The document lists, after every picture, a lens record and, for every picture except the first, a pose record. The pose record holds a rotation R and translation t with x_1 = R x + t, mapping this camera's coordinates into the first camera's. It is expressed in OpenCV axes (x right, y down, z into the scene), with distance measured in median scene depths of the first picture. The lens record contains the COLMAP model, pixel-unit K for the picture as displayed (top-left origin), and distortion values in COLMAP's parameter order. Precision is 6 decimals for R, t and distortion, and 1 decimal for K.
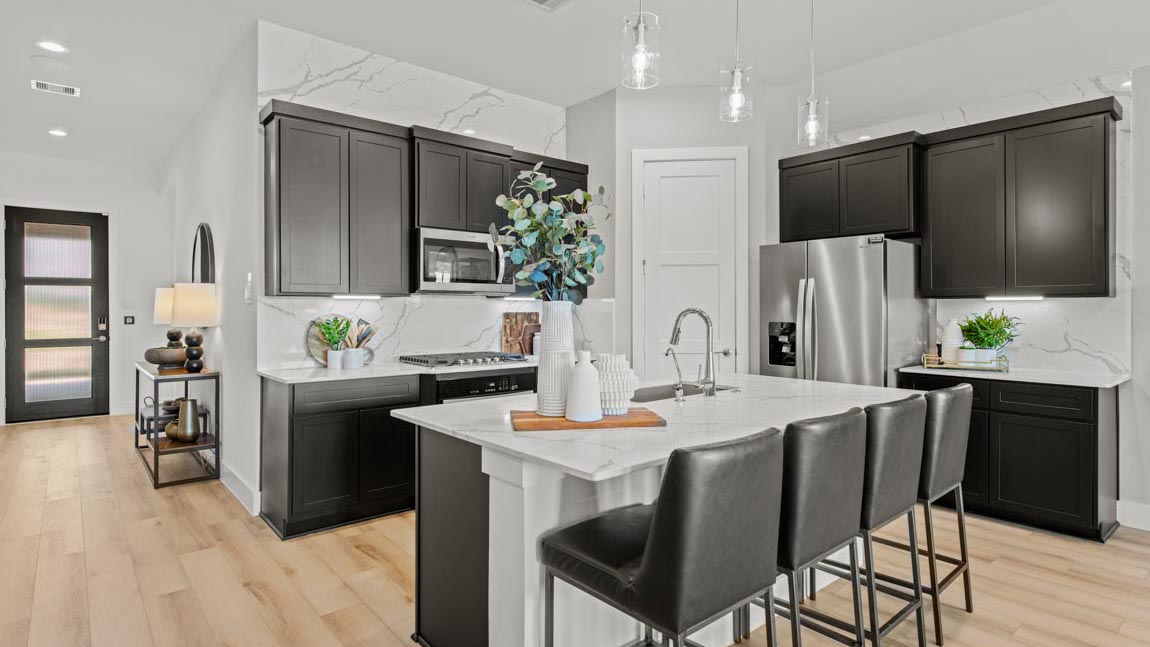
lens RADIAL K [[592.7, 0, 572.7], [0, 592.7, 314.0], [0, 0, 1]] dist [-0.002742, -0.000121]
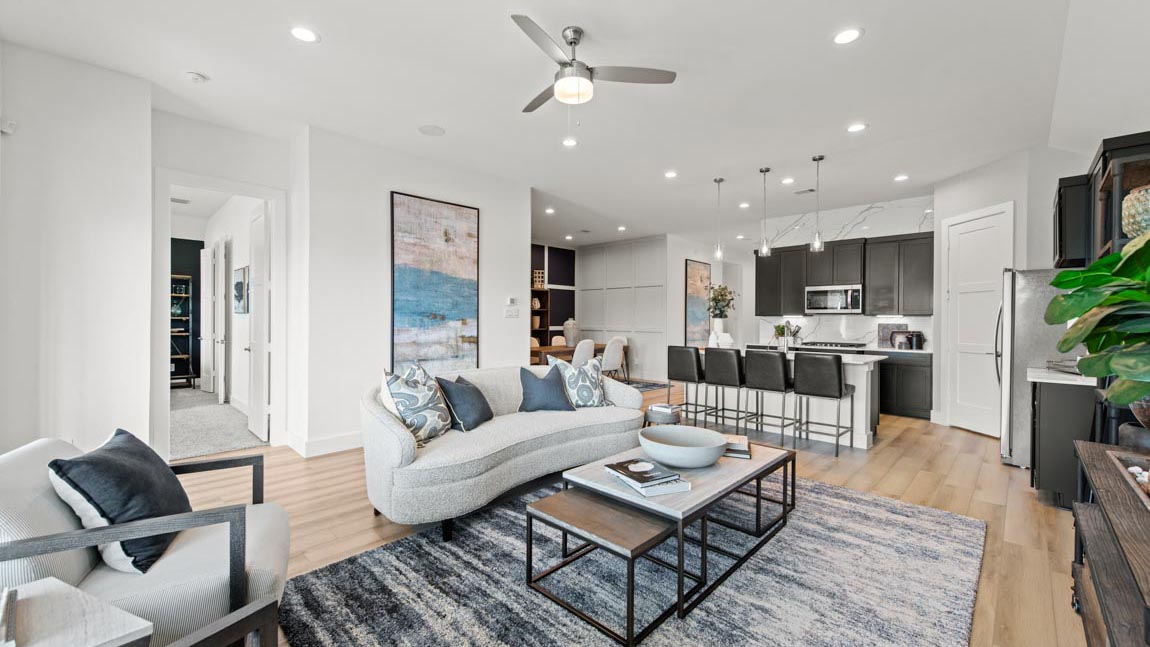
lens RADIAL K [[454.0, 0, 570.2], [0, 454.0, 321.7], [0, 0, 1]] dist [-0.002992, -0.000233]
pose [[0.091008, 0.006276, -0.995830, 1.413163], [-0.010118, 0.999934, 0.005377, -0.006588], [0.995799, 0.009586, 0.091065, -0.101064]]
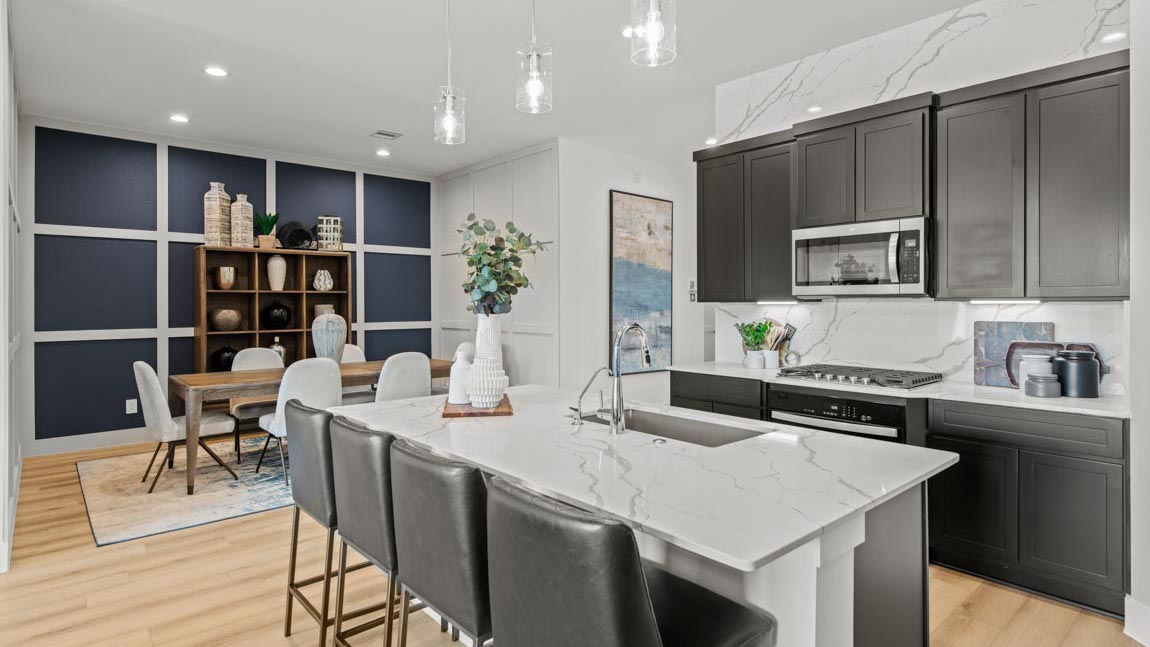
lens RADIAL K [[592.7, 0, 583.8], [0, 592.7, 305.4], [0, 0, 1]] dist [-0.002742, -0.000121]
pose [[0.032086, 0.005269, -0.999471, 0.664976], [-0.001059, 0.999986, 0.005237, -0.027765], [0.999485, 0.000890, 0.032091, 0.605376]]
